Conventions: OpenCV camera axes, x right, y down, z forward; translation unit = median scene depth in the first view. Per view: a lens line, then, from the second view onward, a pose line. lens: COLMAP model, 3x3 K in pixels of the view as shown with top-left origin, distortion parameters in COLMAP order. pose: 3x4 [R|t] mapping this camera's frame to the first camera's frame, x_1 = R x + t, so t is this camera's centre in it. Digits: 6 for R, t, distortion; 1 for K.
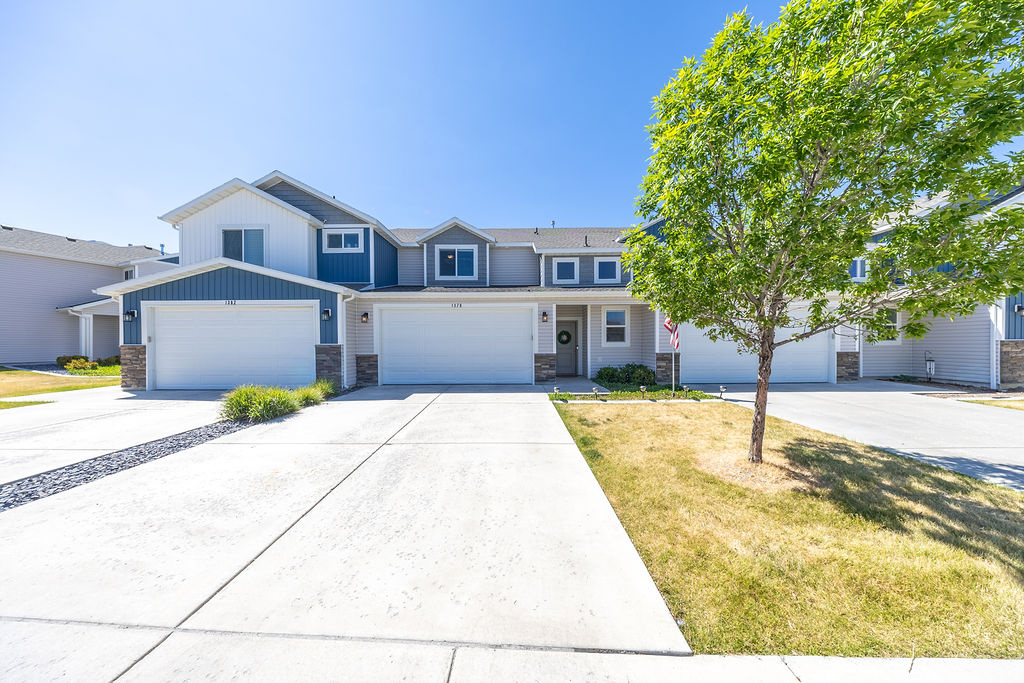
lens RADIAL K [[296.8, 0, 512.8], [0, 296.8, 343.3], [0, 0, 1]] dist [-0.003371, -0.000064]
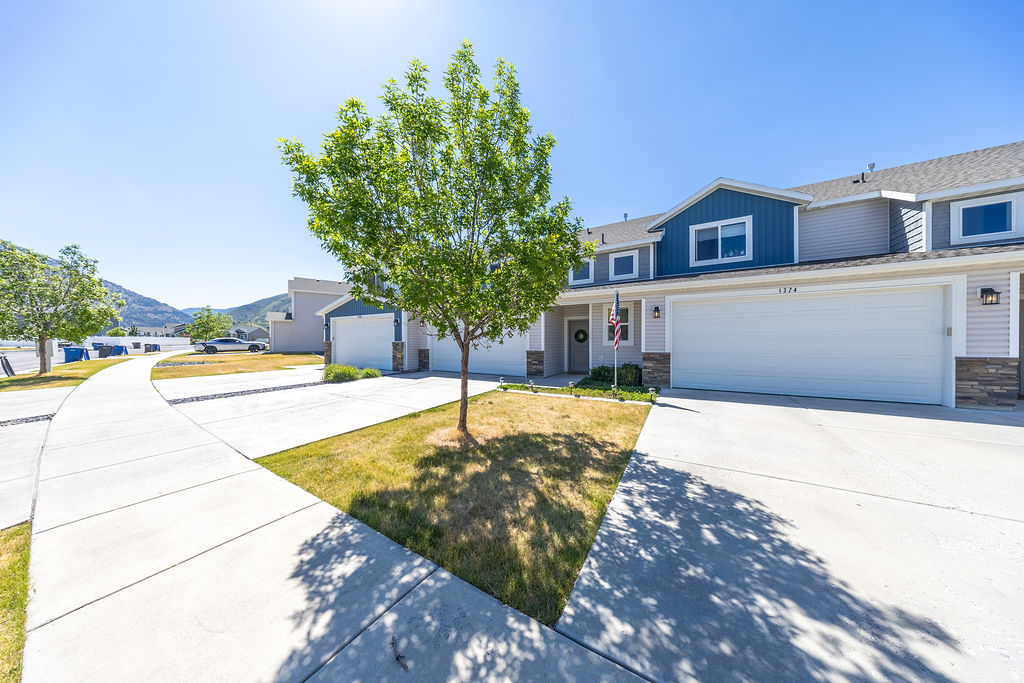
lens RADIAL K [[296.8, 0, 513.7], [0, 296.8, 343.2], [0, 0, 1]] dist [-0.003371, -0.000064]
pose [[0.859997, 0.006917, -0.510252, 0.676062], [-0.003242, 0.999962, 0.008091, -0.002263], [0.510288, -0.005304, 0.859987, -0.011400]]
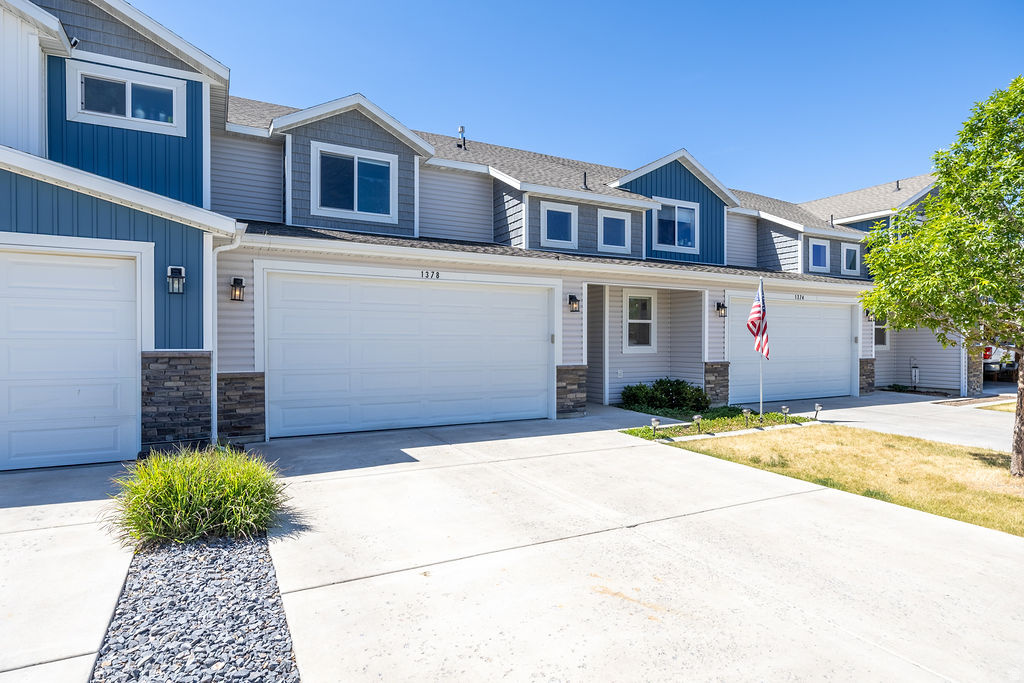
lens RADIAL K [[559.8, 0, 516.0], [0, 559.8, 336.6], [0, 0, 1]] dist [-0.016612, 0.010387]
pose [[0.879028, 0.010960, 0.476644, -0.577316], [-0.004877, 0.999890, -0.013996, -0.007330], [-0.476745, 0.009979, 0.878985, 0.074507]]
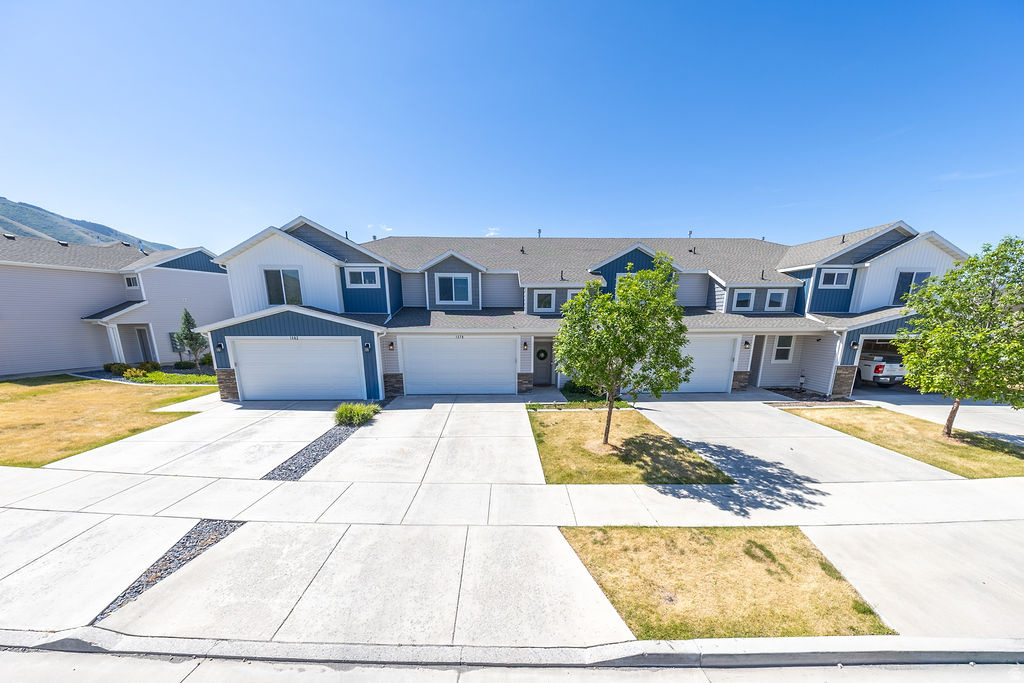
lens RADIAL K [[341.5, 0, 510.8], [0, 341.5, 396.3], [0, 0, 1]] dist [-0.000059, -0.000245]
pose [[0.999438, -0.002913, 0.033406, -0.012518], [-0.004656, 0.974514, 0.224278, -0.234602], [-0.033208, -0.224307, 0.973953, -0.625112]]
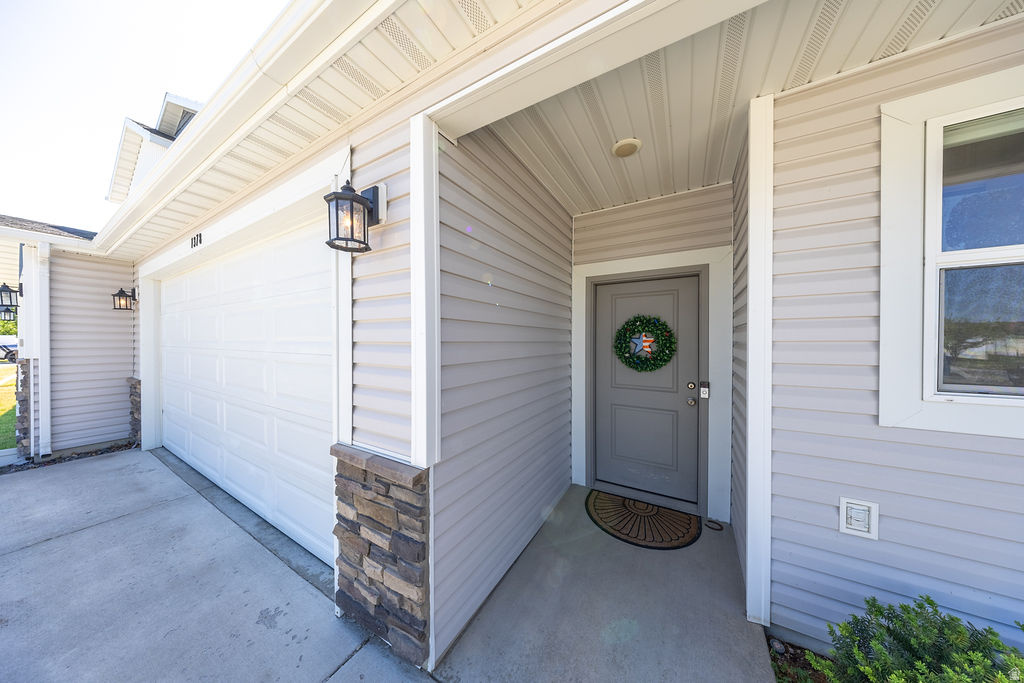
lens RADIAL K [[296.8, 0, 516.1], [0, 296.8, 341.5], [0, 0, 1]] dist [-0.003371, -0.000064]
pose [[0.859549, 0.007926, -0.510991, 0.280794], [-0.007273, 0.999968, 0.003278, -0.028549], [0.511001, 0.000899, 0.859580, 0.995738]]
